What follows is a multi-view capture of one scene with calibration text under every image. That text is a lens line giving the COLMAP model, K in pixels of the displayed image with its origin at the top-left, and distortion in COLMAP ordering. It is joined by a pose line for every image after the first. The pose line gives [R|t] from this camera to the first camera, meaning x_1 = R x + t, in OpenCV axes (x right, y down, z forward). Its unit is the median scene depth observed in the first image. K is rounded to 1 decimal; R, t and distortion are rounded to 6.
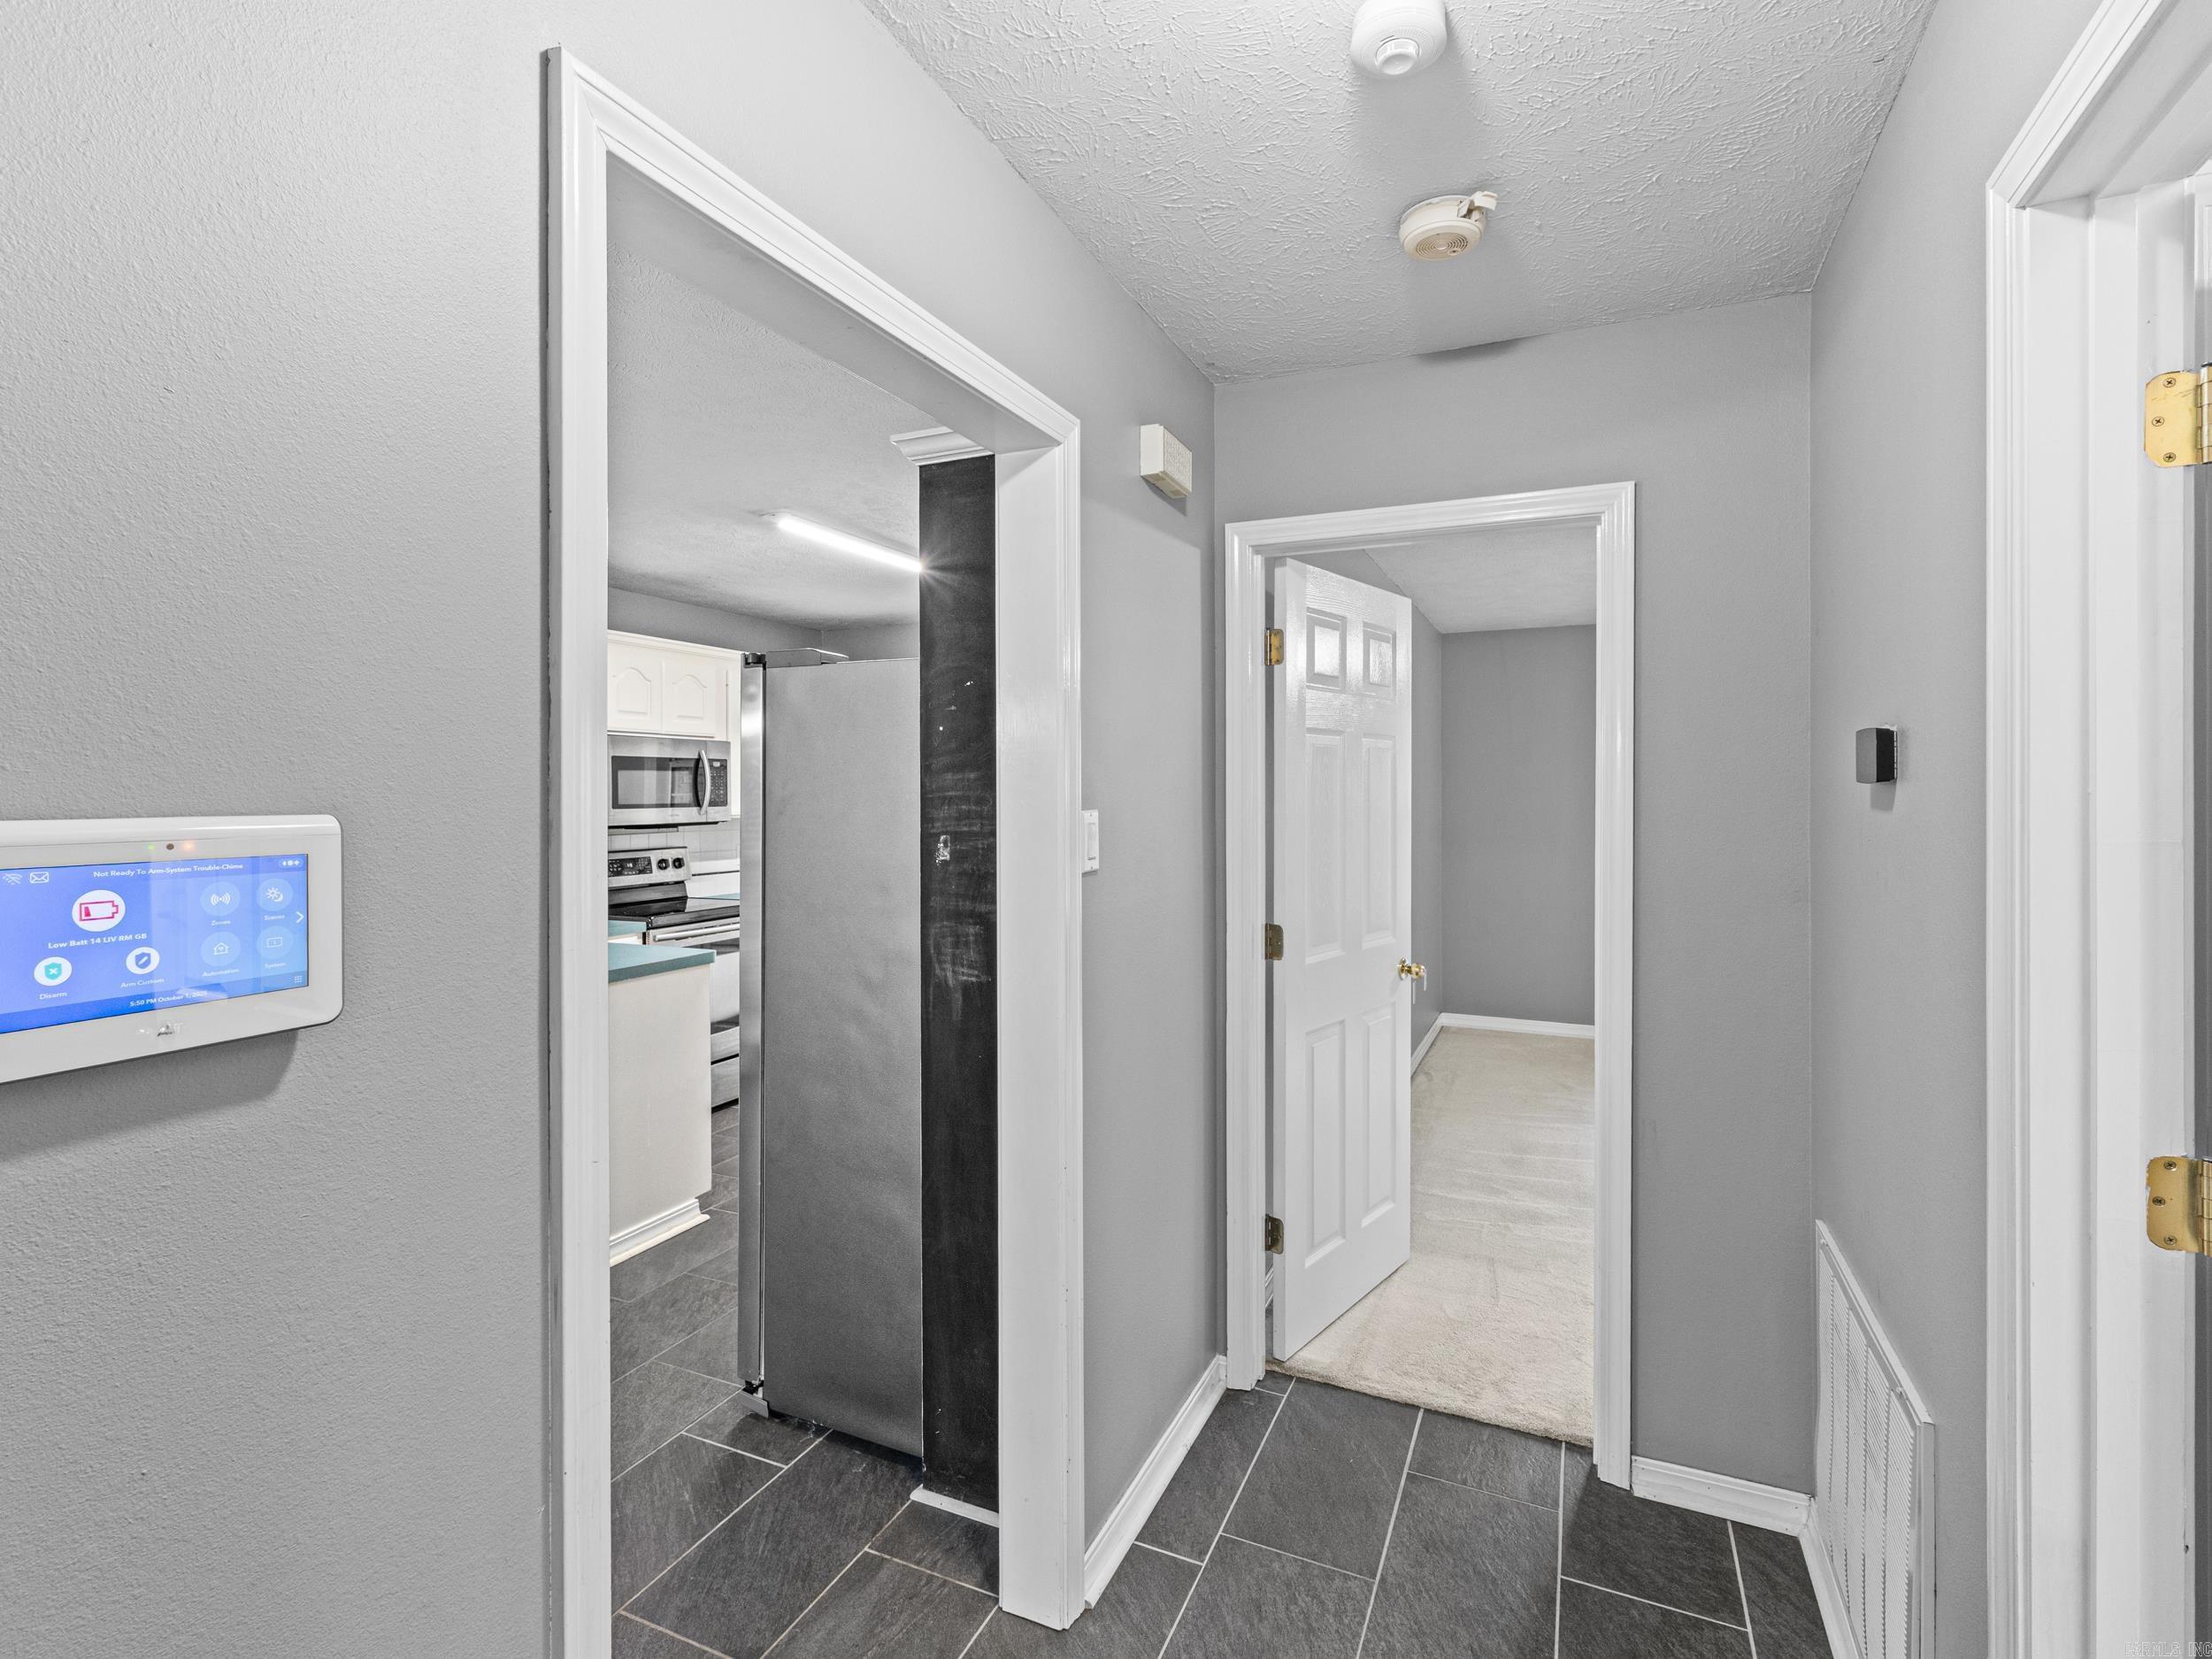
lens RADIAL K [[1049.6, 0, 1108.9], [0, 1049.6, 808.0], [0, 0, 1]] dist [0.007028, -0.000701]
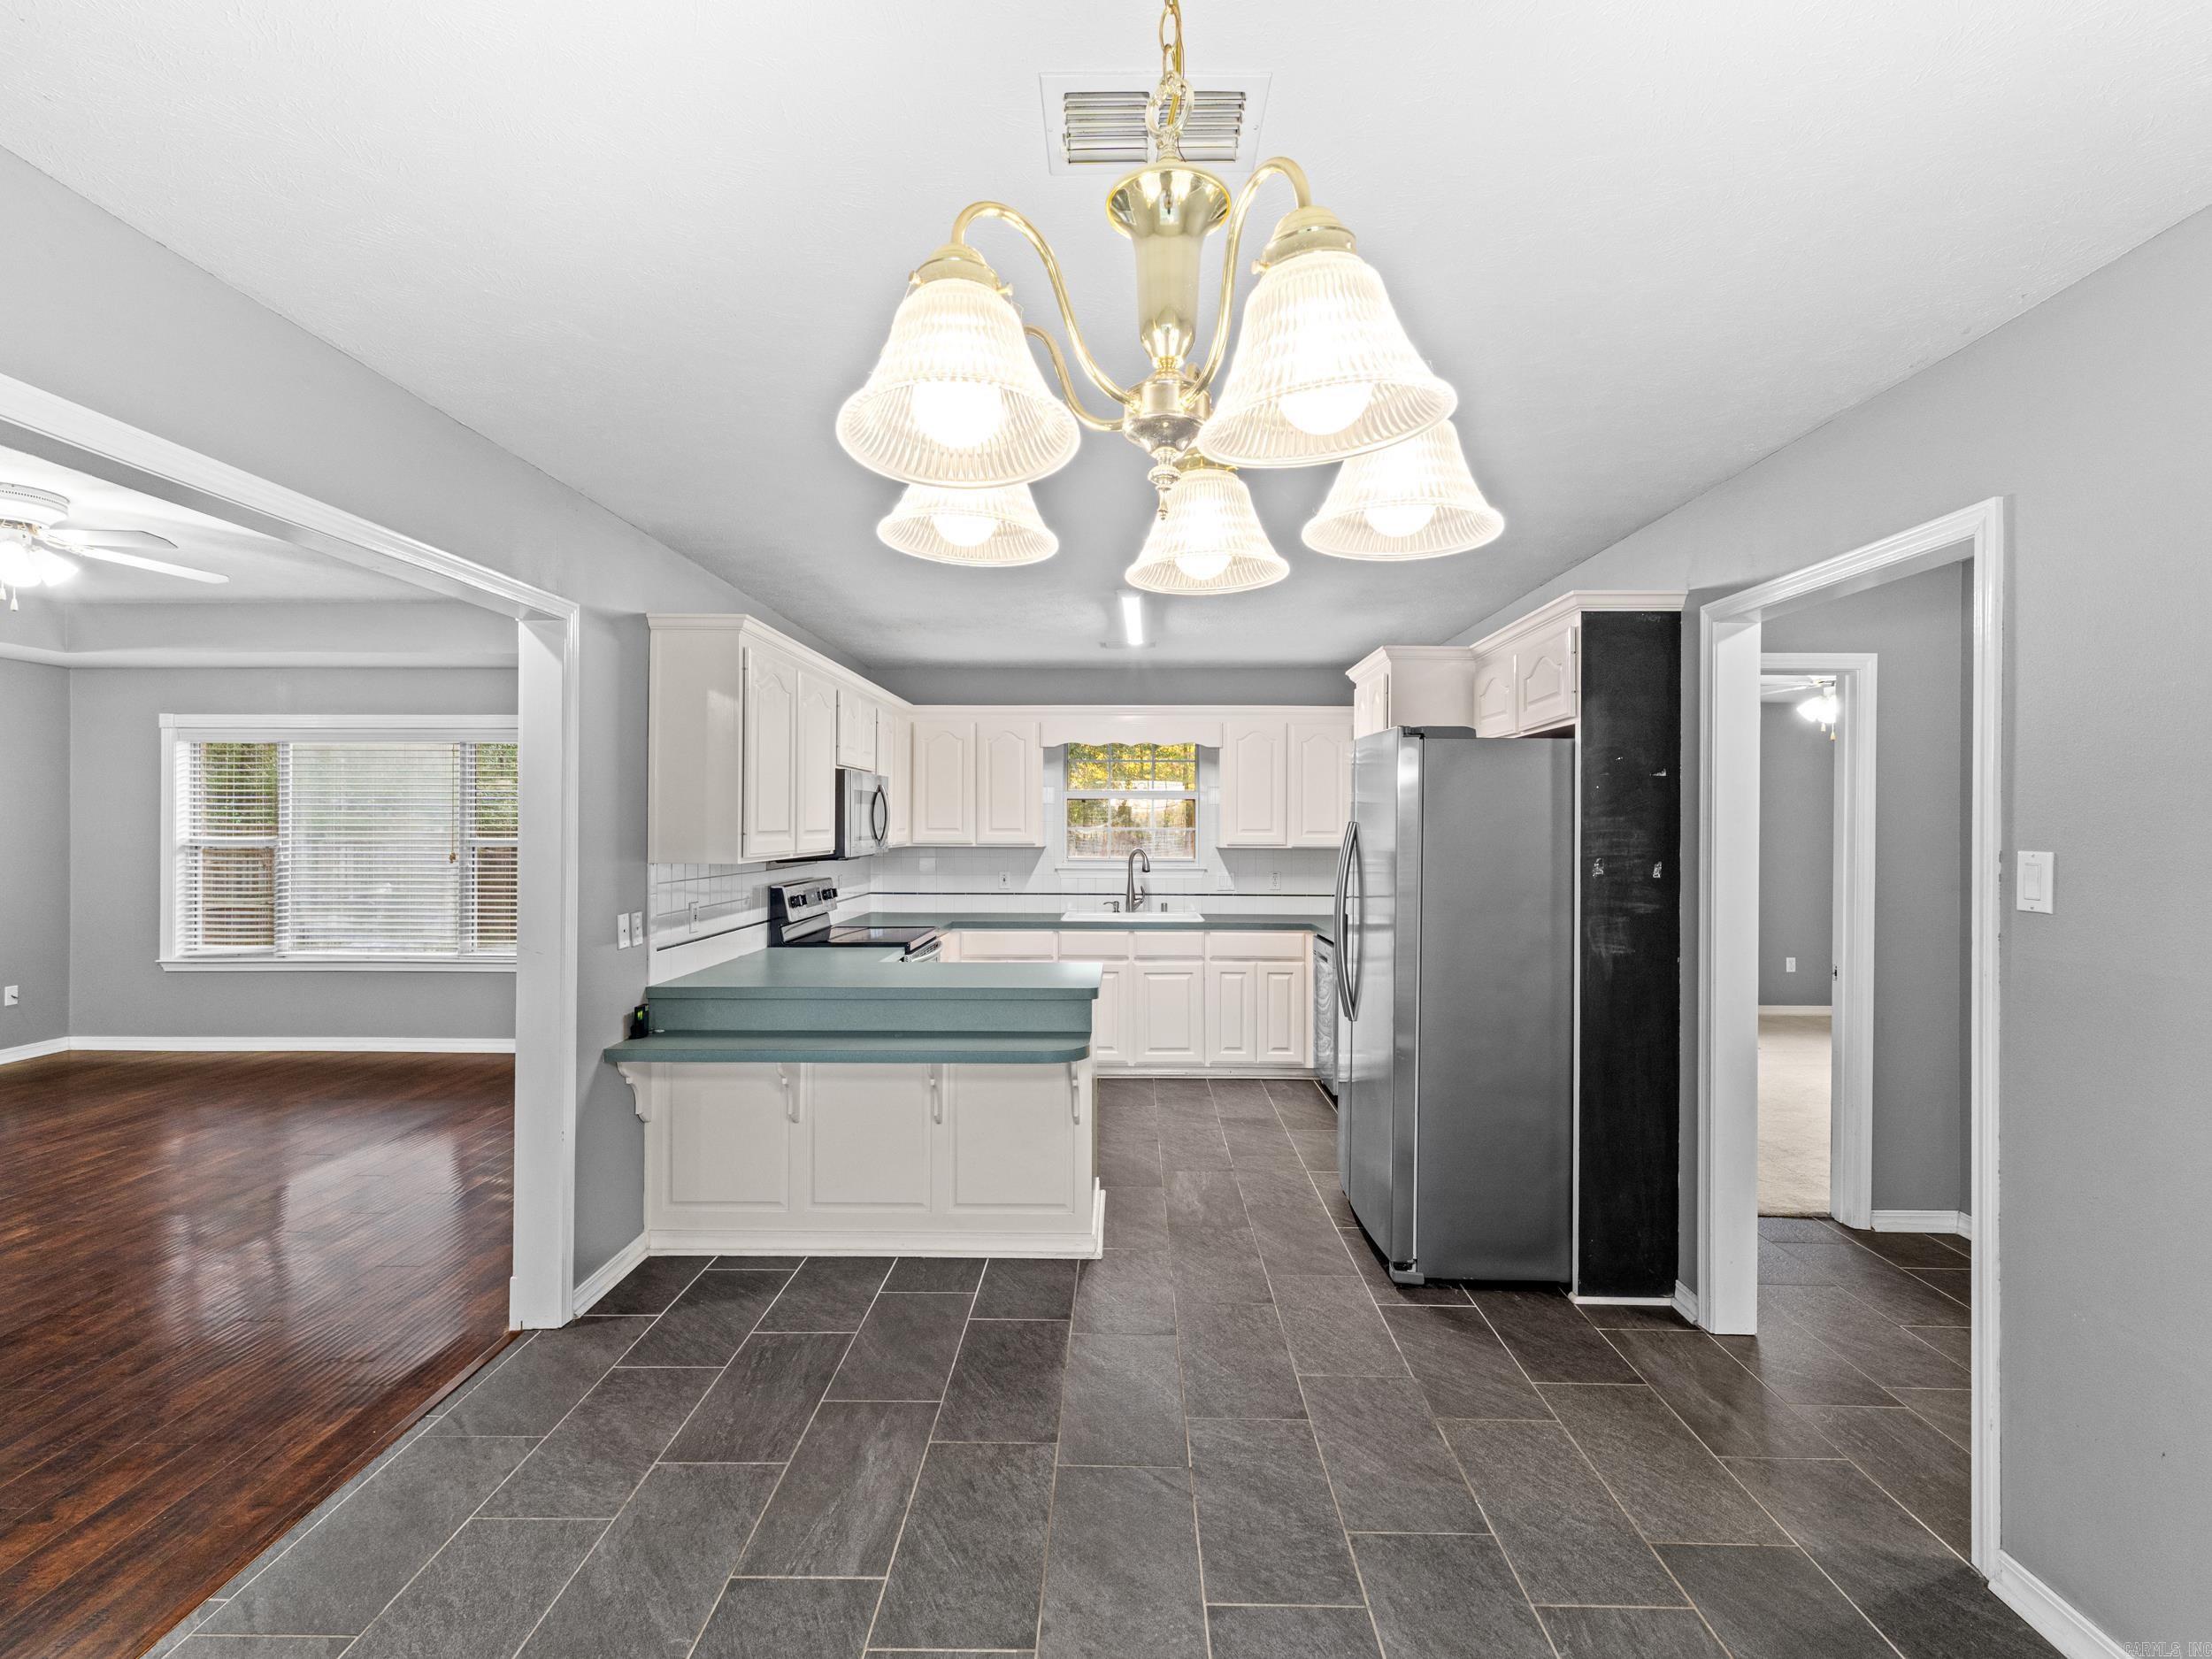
lens RADIAL K [[1049.6, 0, 1100.2], [0, 1049.6, 833.3], [0, 0, 1]] dist [0.007028, -0.000701]
pose [[0.920182, -0.001172, 0.391489, -1.408478], [0.002645, 0.999991, -0.003225, -0.006908], [-0.391481, 0.004003, 0.920177, -0.111416]]
